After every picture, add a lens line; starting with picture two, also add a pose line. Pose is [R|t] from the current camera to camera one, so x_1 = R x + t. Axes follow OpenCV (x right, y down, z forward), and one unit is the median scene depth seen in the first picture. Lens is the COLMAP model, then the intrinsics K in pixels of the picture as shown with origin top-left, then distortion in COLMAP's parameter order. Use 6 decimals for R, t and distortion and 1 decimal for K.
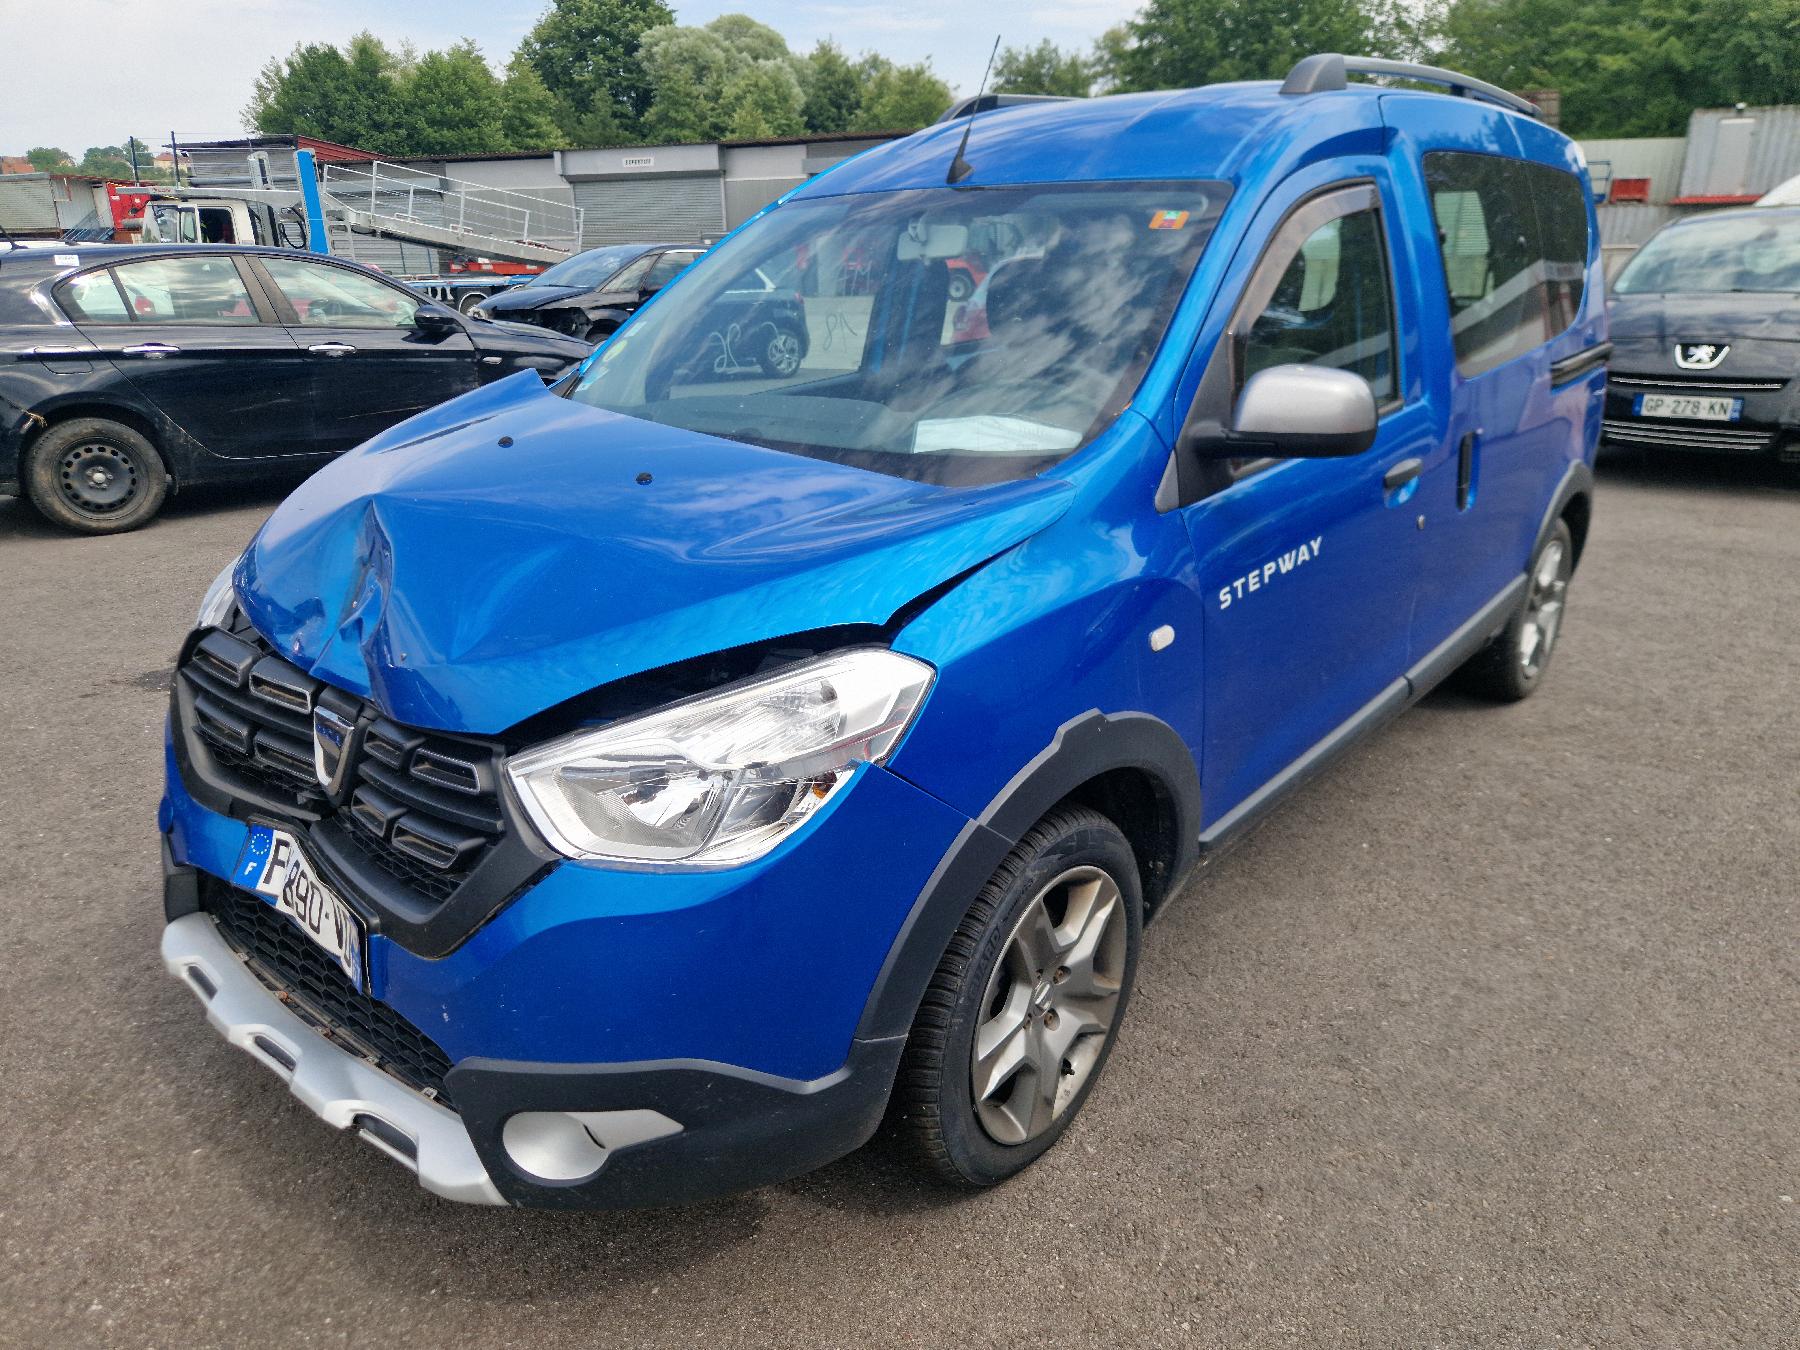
lens RADIAL K [[1220.4, 0, 894.4], [0, 1220.4, 684.2], [0, 0, 1]] dist [0.029329, -0.022011]
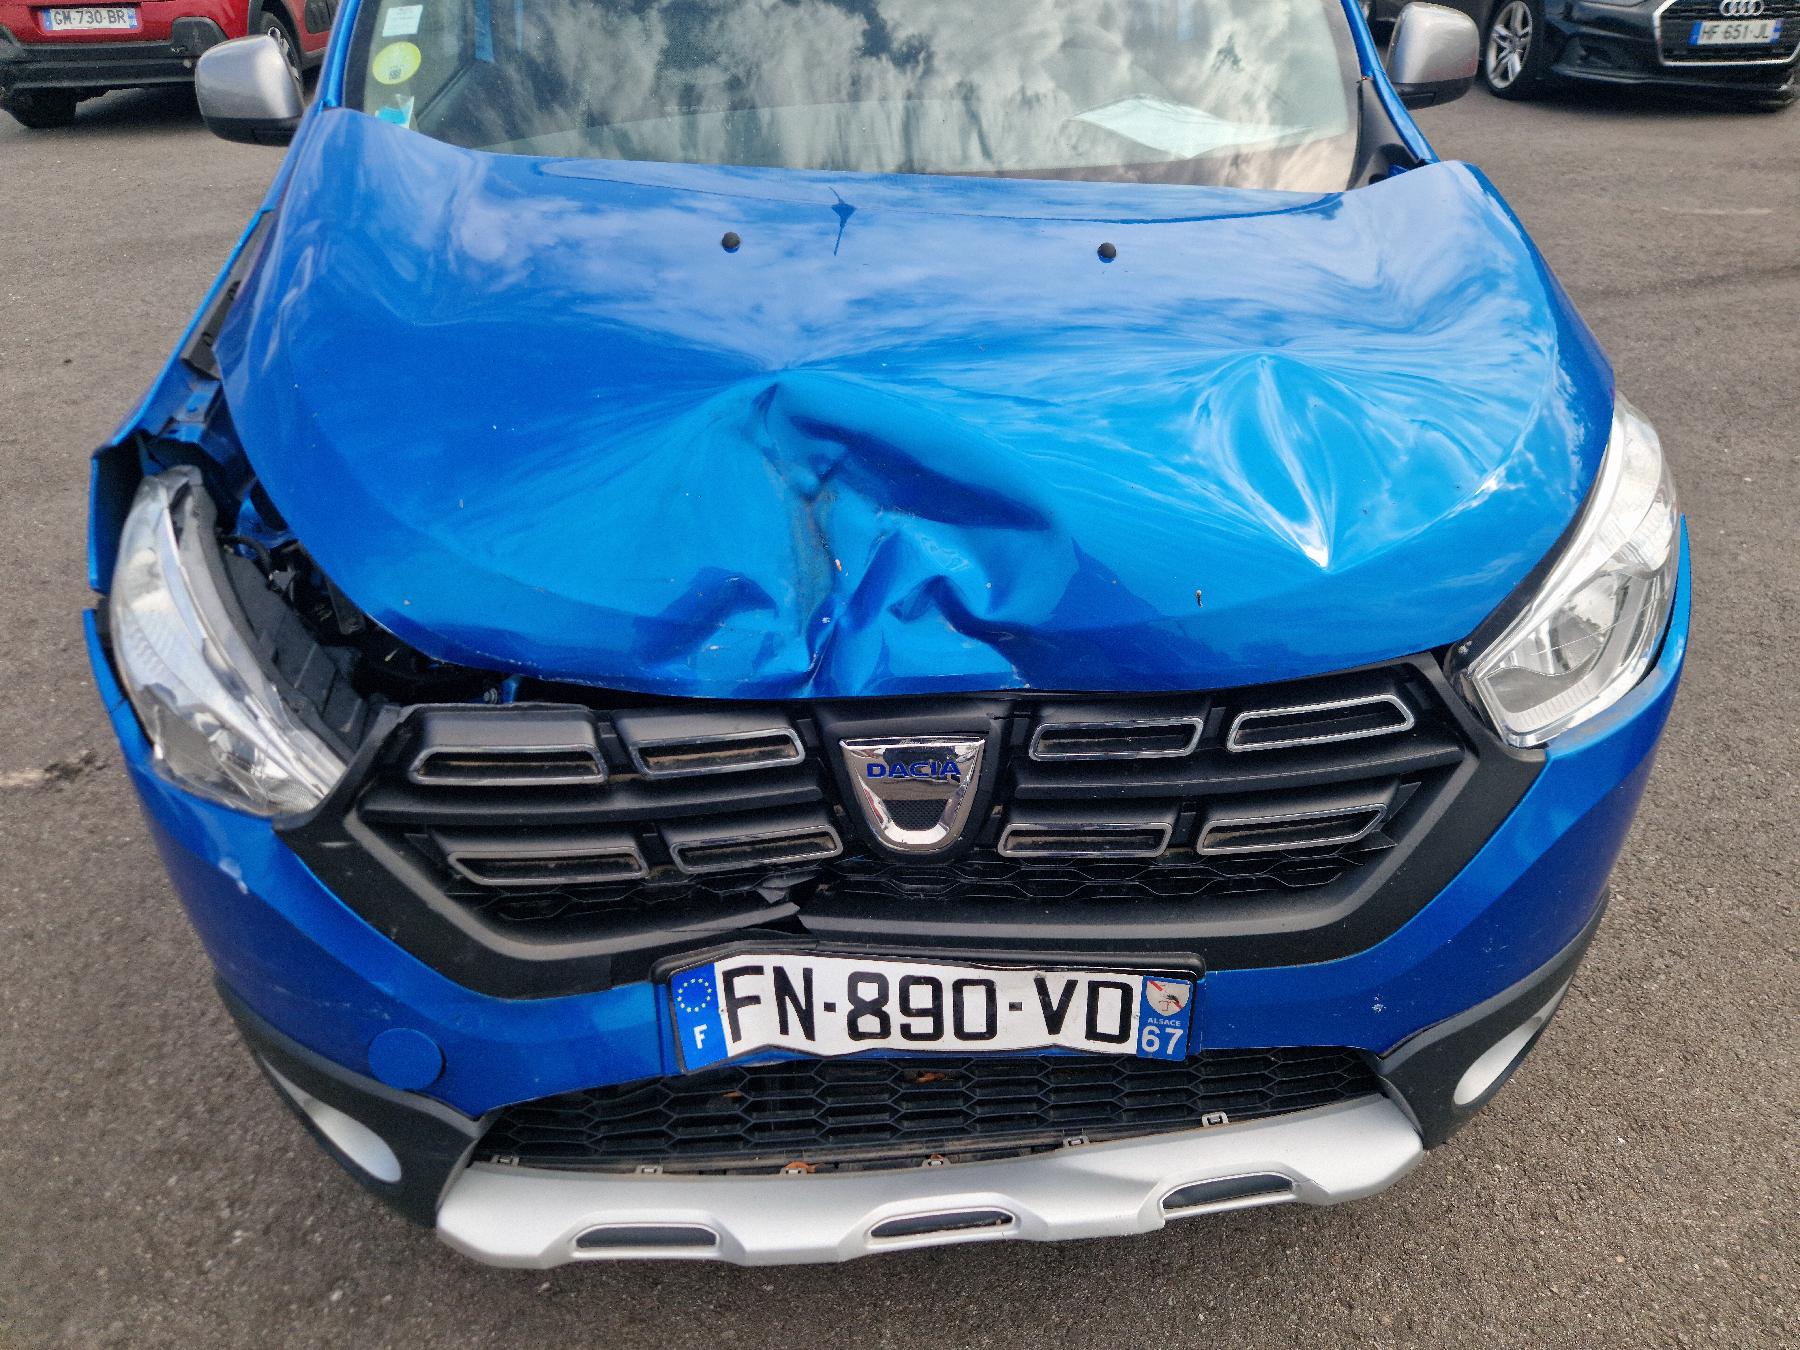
lens RADIAL K [[1220.4, 0, 906.6], [0, 1220.4, 678.8], [0, 0, 1]] dist [0.029329, -0.022011]
pose [[0.710893, -0.384227, 0.589067, -0.660306], [0.226072, 0.917966, 0.325930, -0.167277], [-0.665975, -0.098530, 0.739439, 0.445154]]
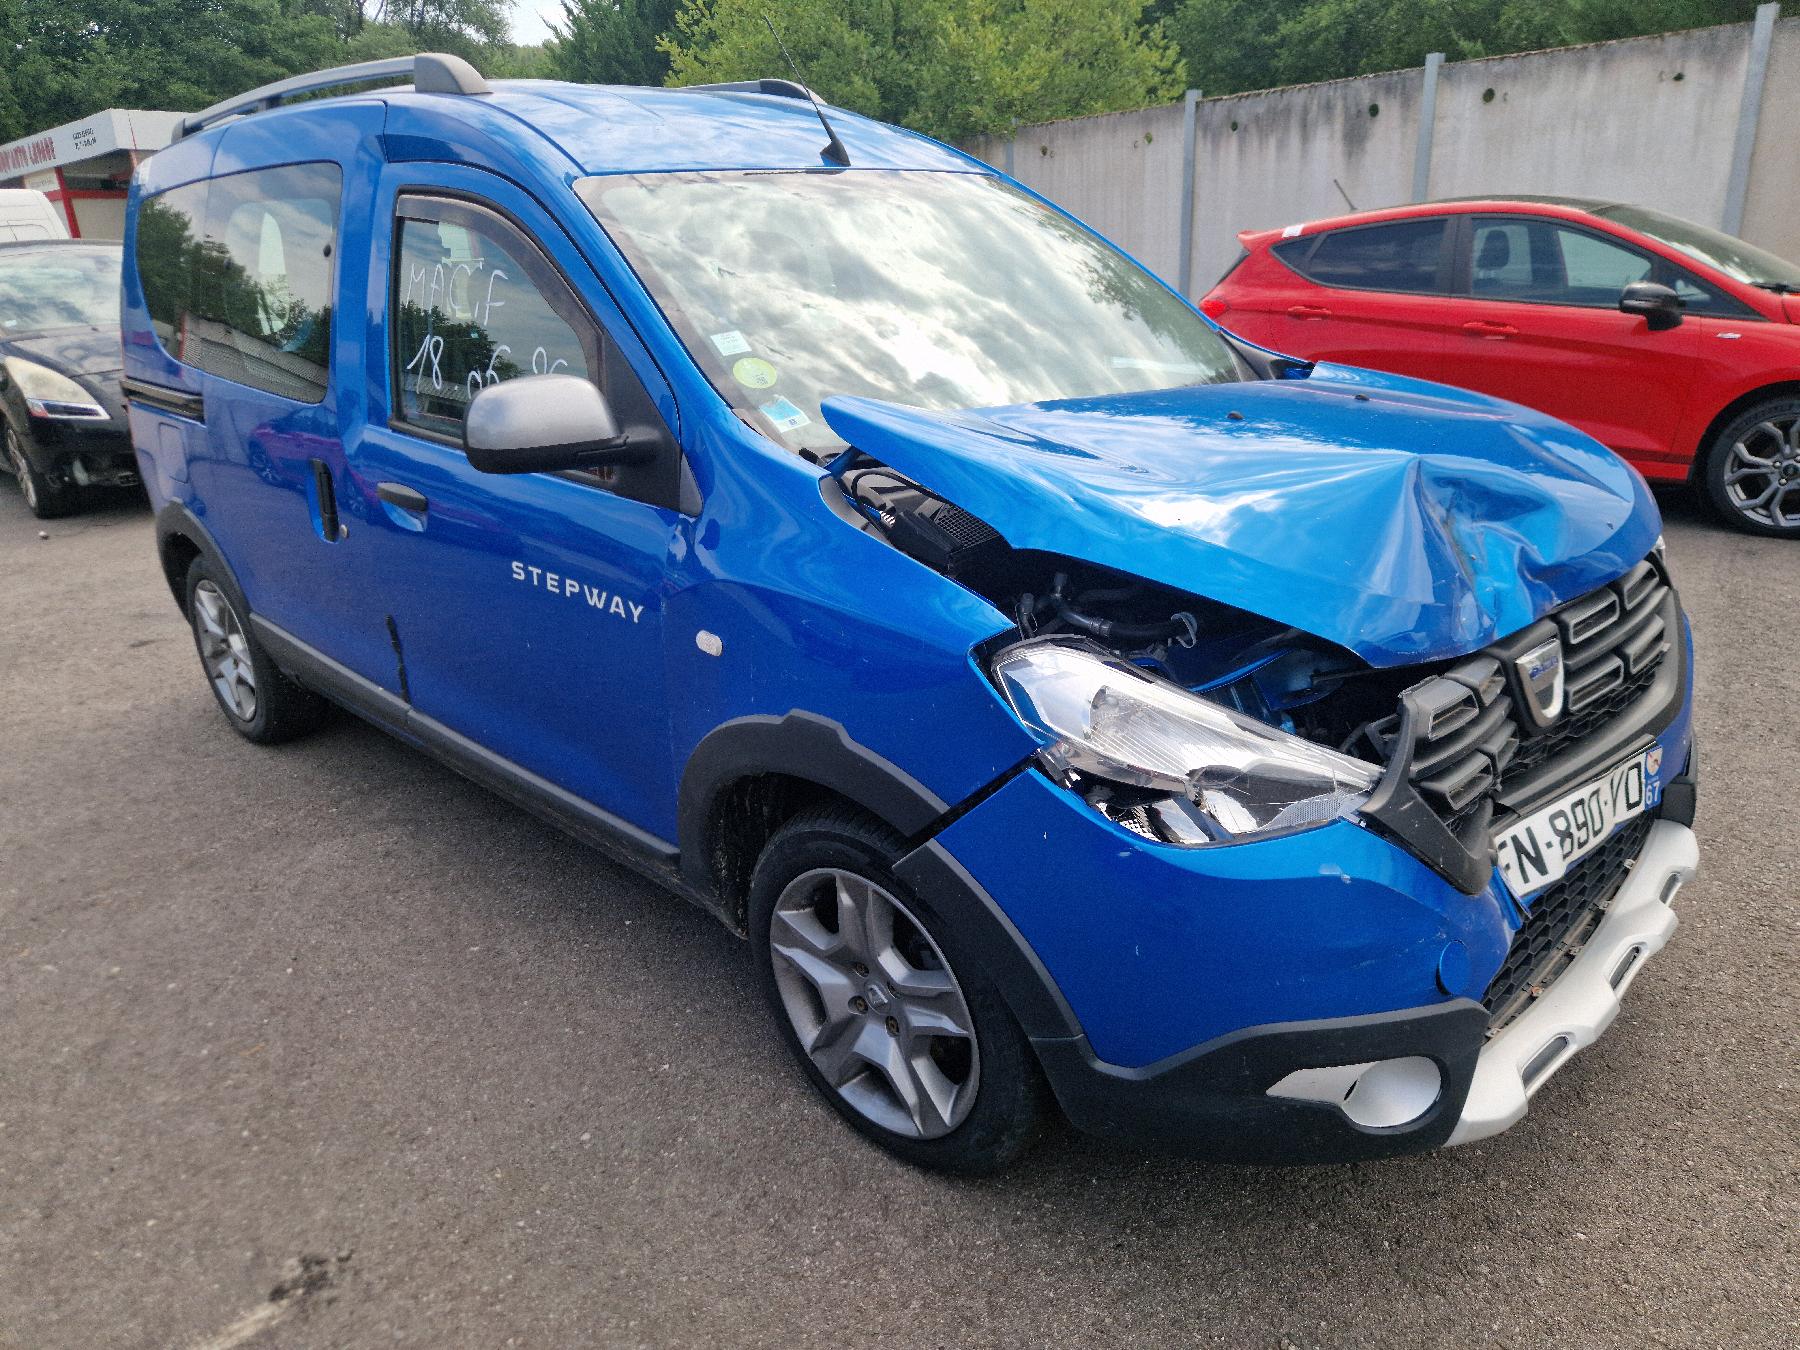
lens RADIAL K [[1220.4, 0, 910.4], [0, 1220.4, 679.4], [0, 0, 1]] dist [0.029329, -0.022011]
pose [[0.063778, -0.316411, 0.946476, -1.183113], [0.359910, 0.891875, 0.273906, -0.338486], [-0.930804, 0.323177, 0.170762, 1.070300]]
